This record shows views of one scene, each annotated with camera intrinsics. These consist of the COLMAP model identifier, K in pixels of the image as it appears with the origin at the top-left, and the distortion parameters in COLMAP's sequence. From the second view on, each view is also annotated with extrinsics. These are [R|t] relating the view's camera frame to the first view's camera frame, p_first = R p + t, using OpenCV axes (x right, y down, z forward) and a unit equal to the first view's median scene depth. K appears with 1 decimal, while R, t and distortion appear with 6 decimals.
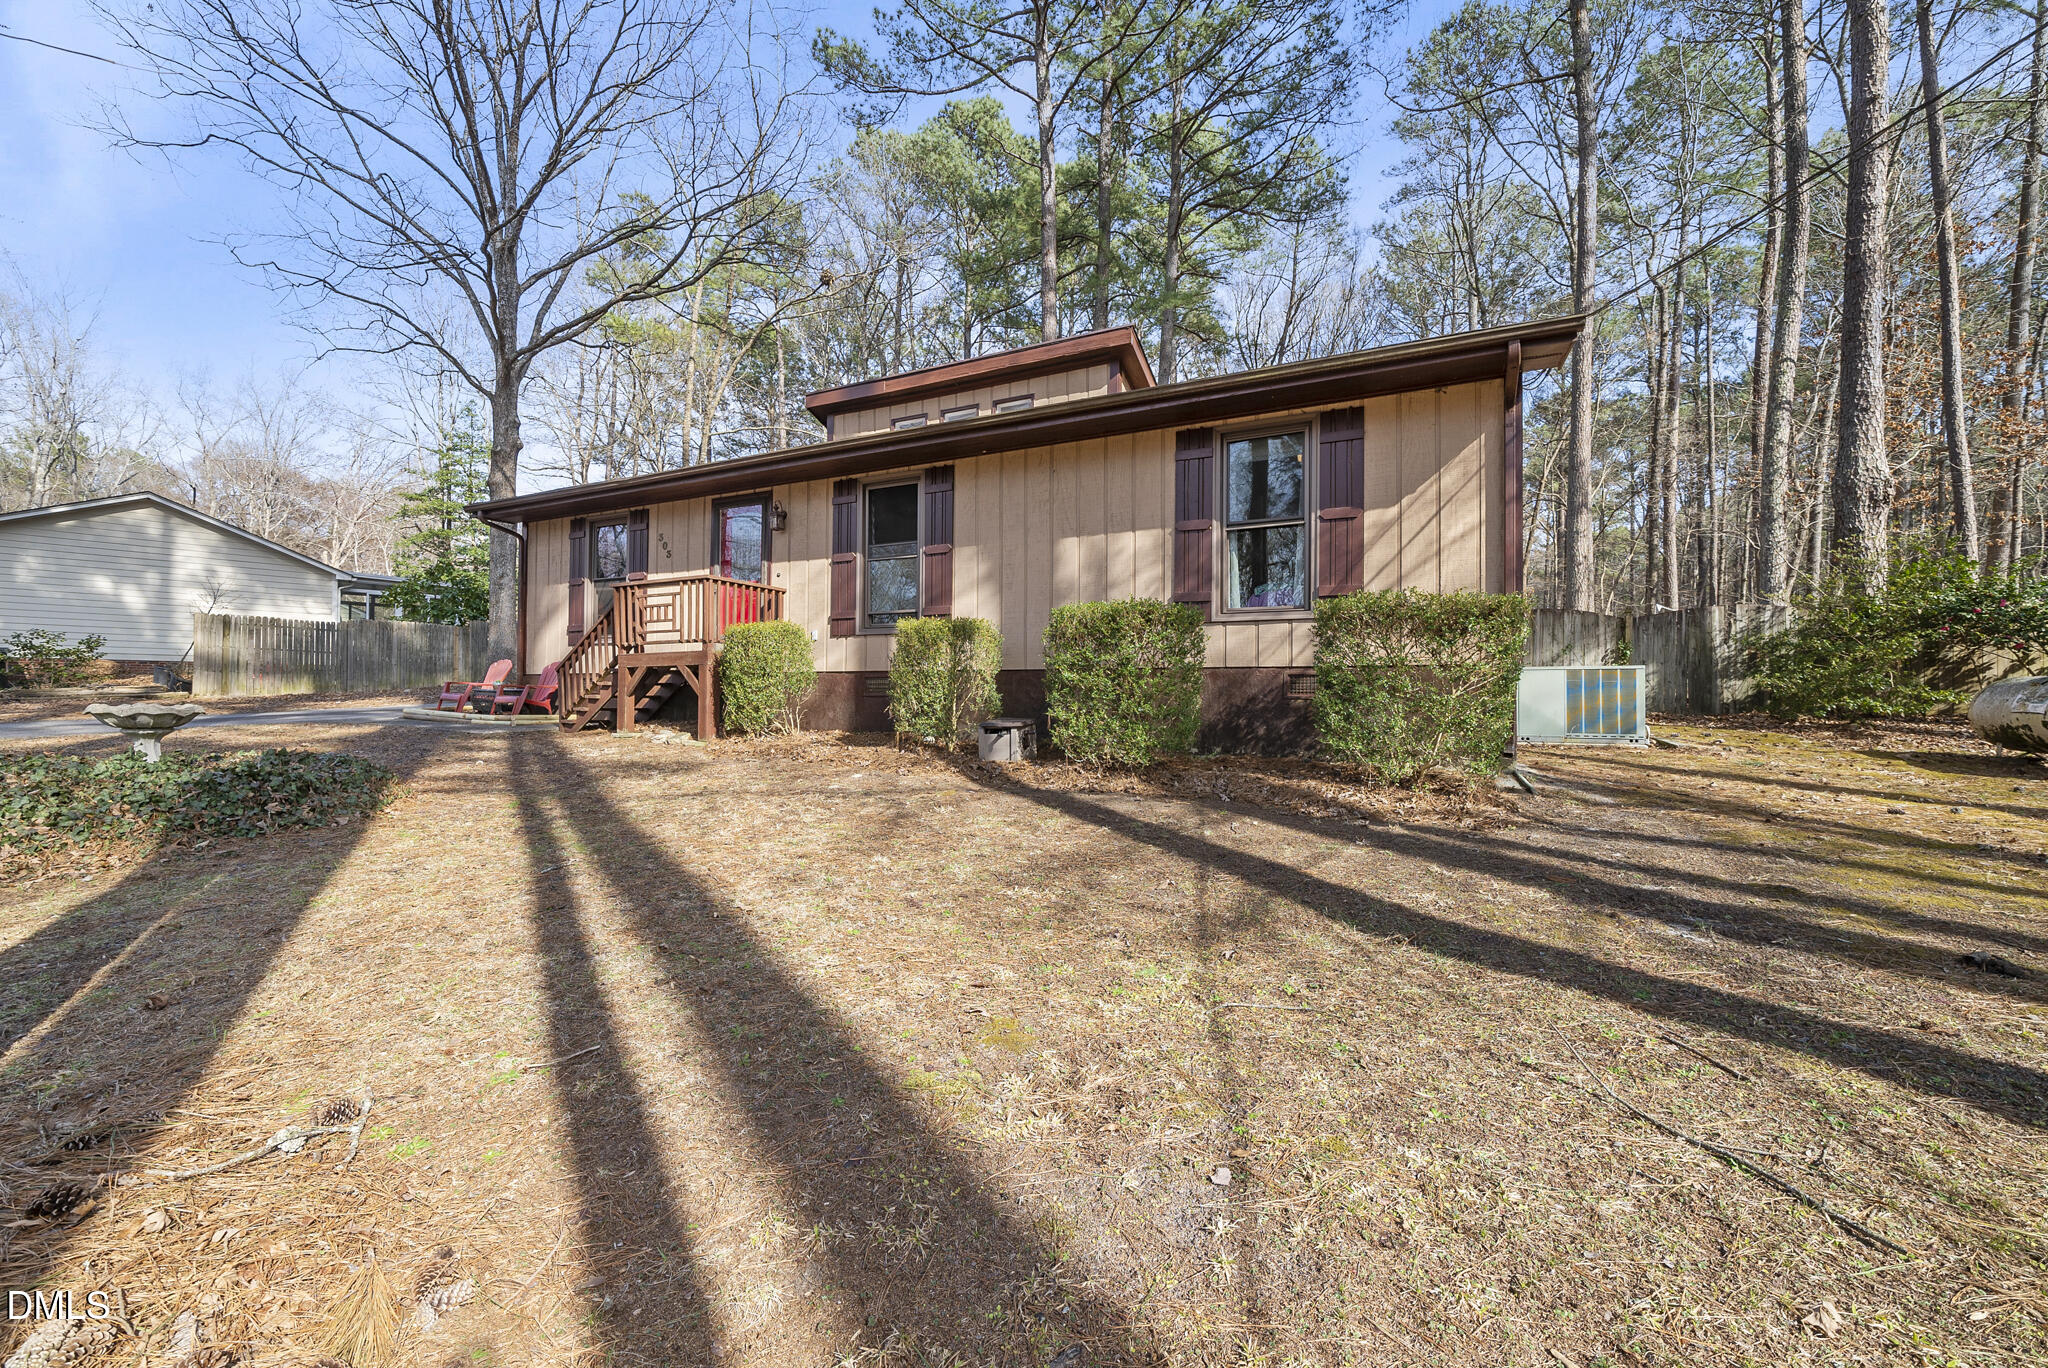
lens RADIAL K [[779.5, 0, 1027.8], [0, 779.5, 682.0], [0, 0, 1]] dist [-0.005977, 0.000091]
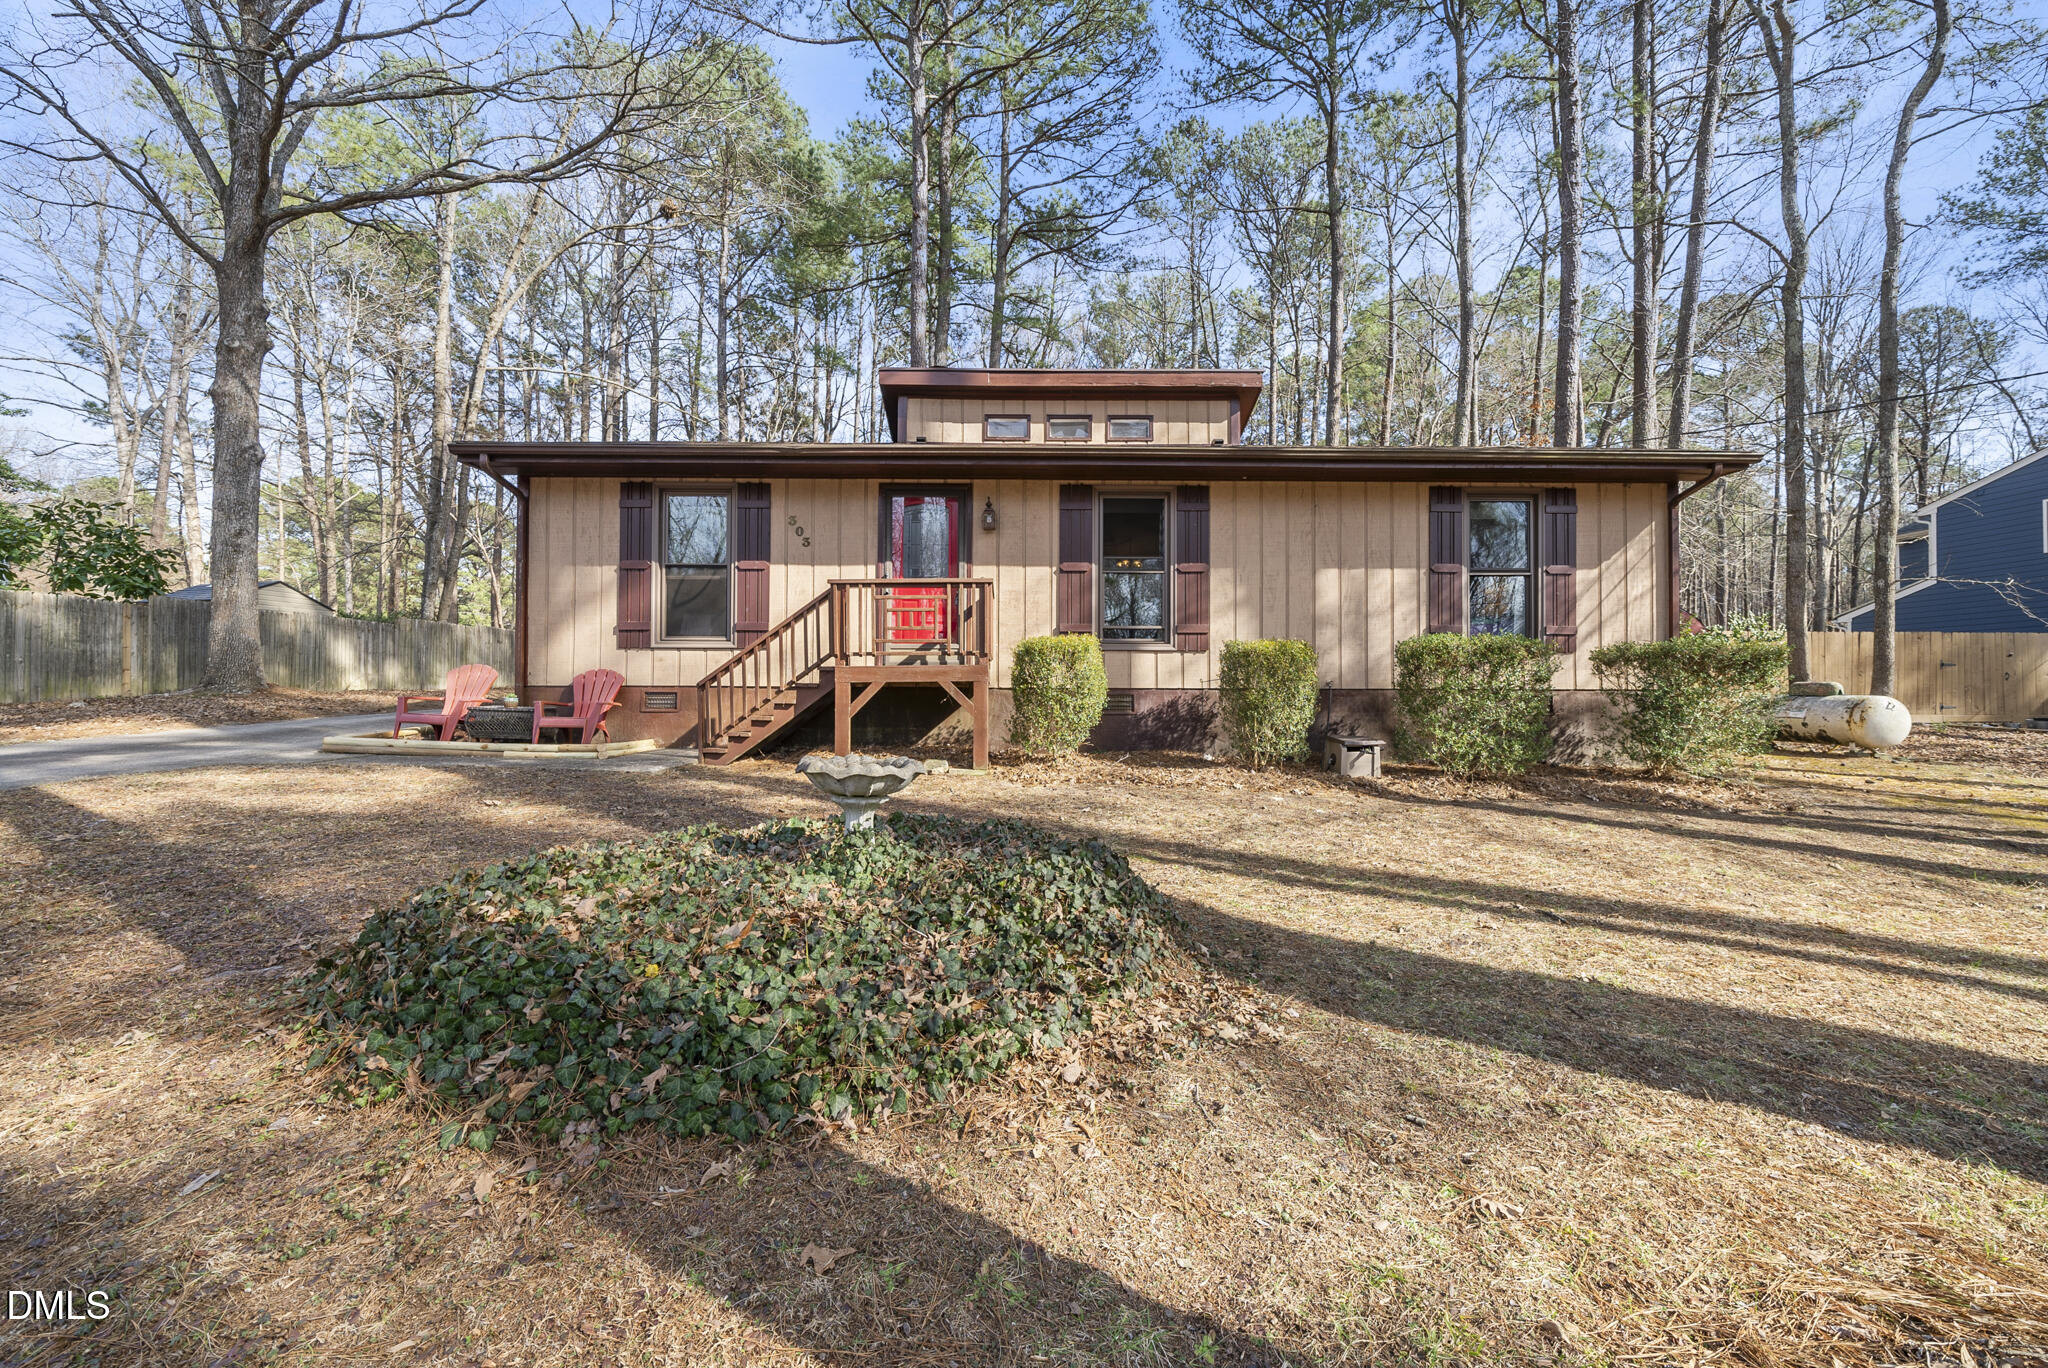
lens RADIAL K [[779.5, 0, 1029.6], [0, 779.5, 678.3], [0, 0, 1]] dist [-0.005977, 0.000091]
pose [[0.895258, 0.008034, 0.445476, -0.745289], [-0.005597, 0.999961, -0.006786, -0.020232], [-0.445514, 0.003582, 0.895268, 0.193822]]
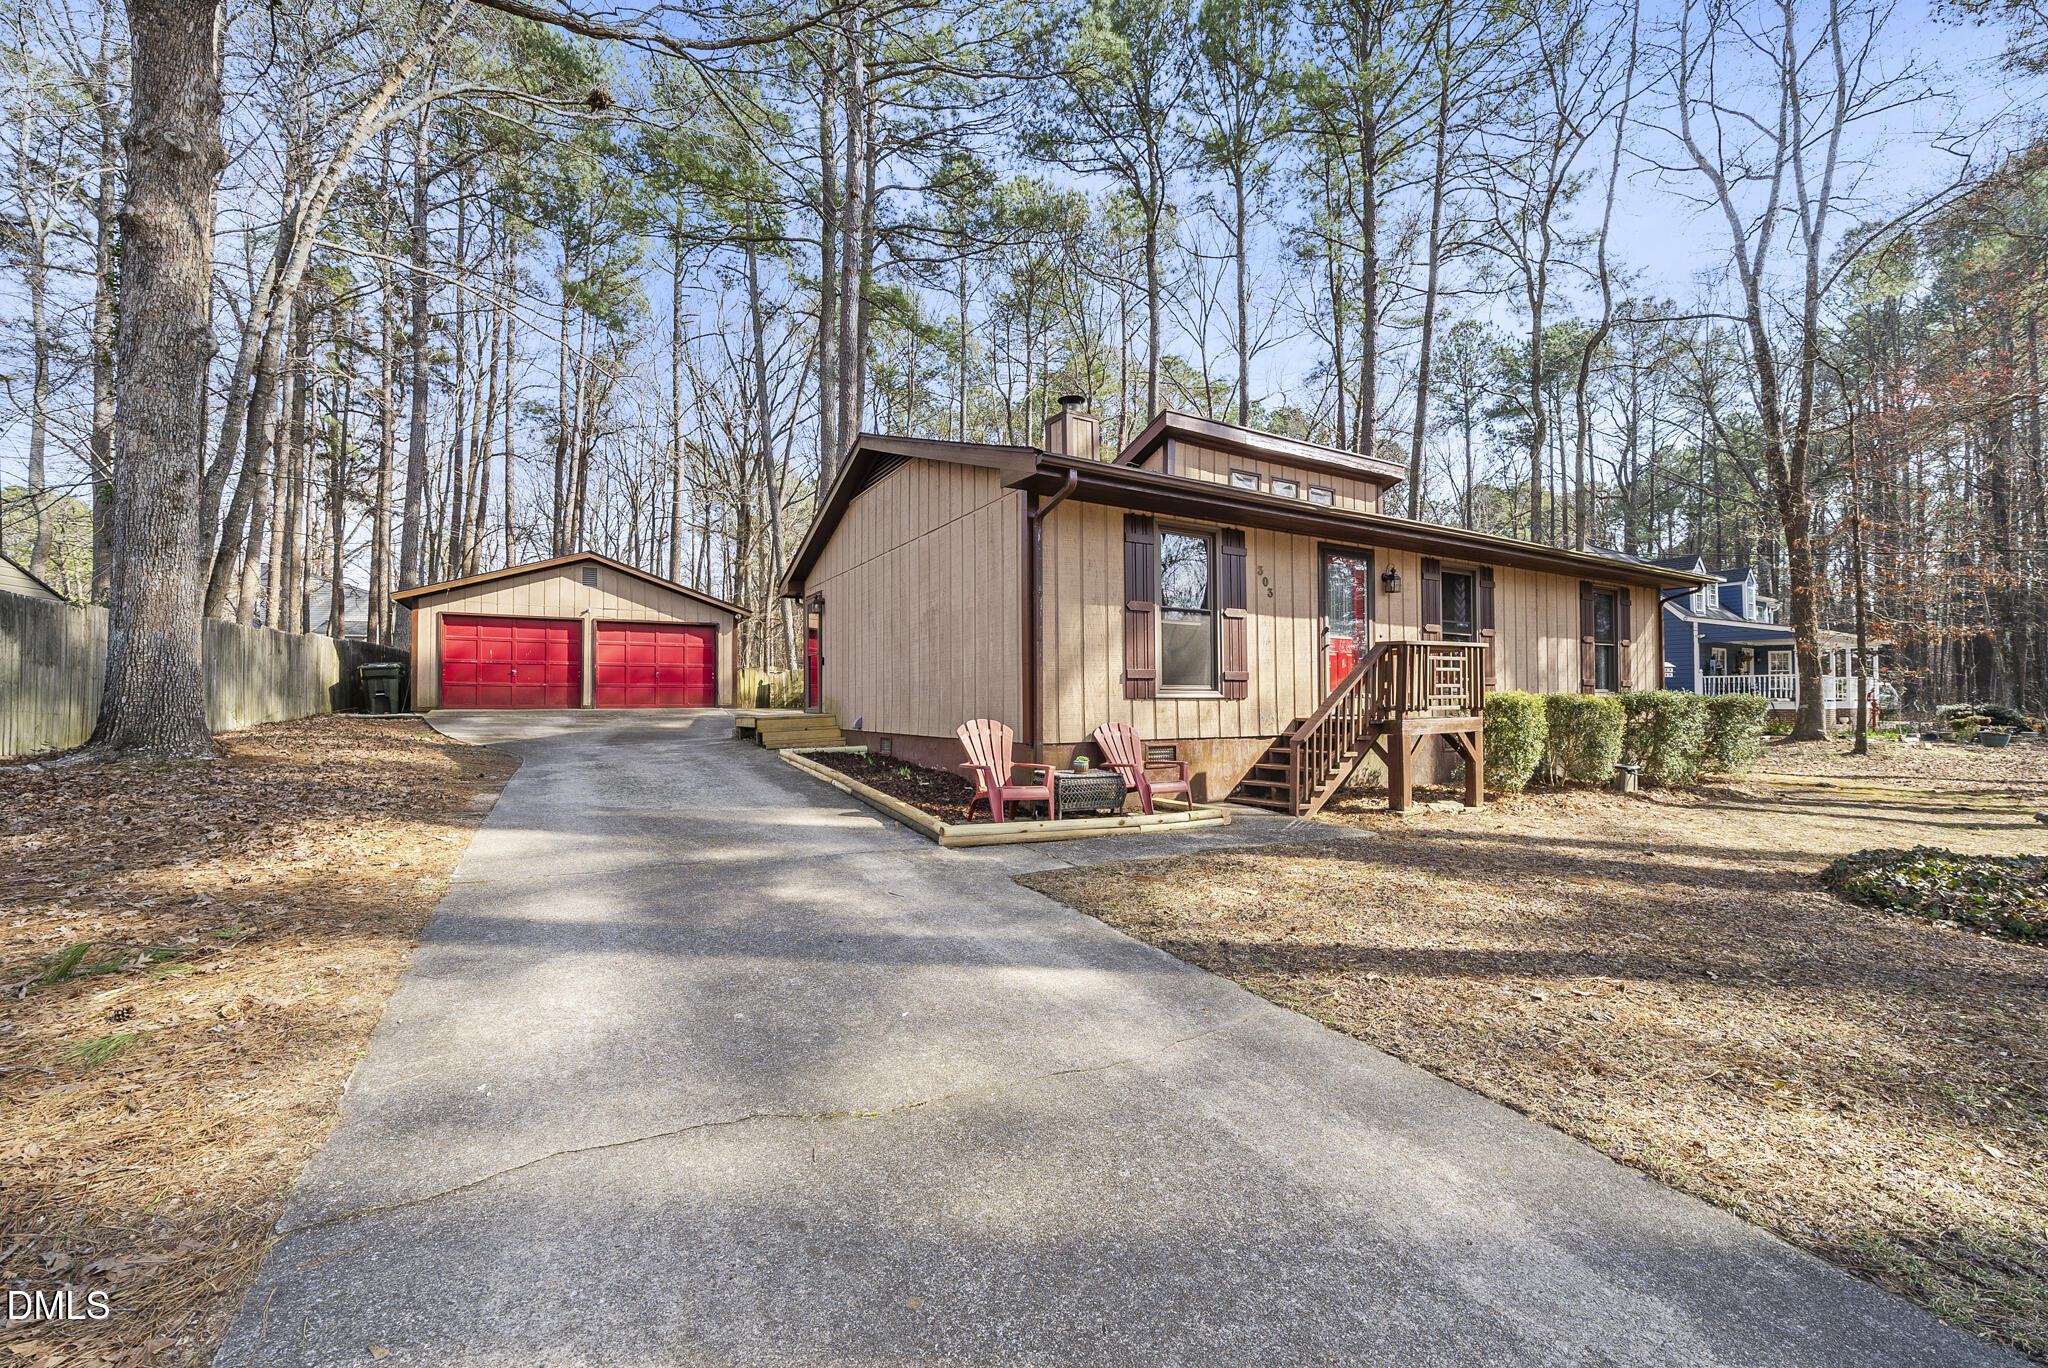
lens RADIAL K [[779.5, 0, 1024.6], [0, 779.5, 695.5], [0, 0, 1]] dist [-0.005977, 0.000091]
pose [[0.559749, 0.003714, 0.828654, -1.564797], [-0.003869, 0.999991, -0.001868, -0.064654], [-0.828653, -0.002160, 0.559758, 0.911516]]
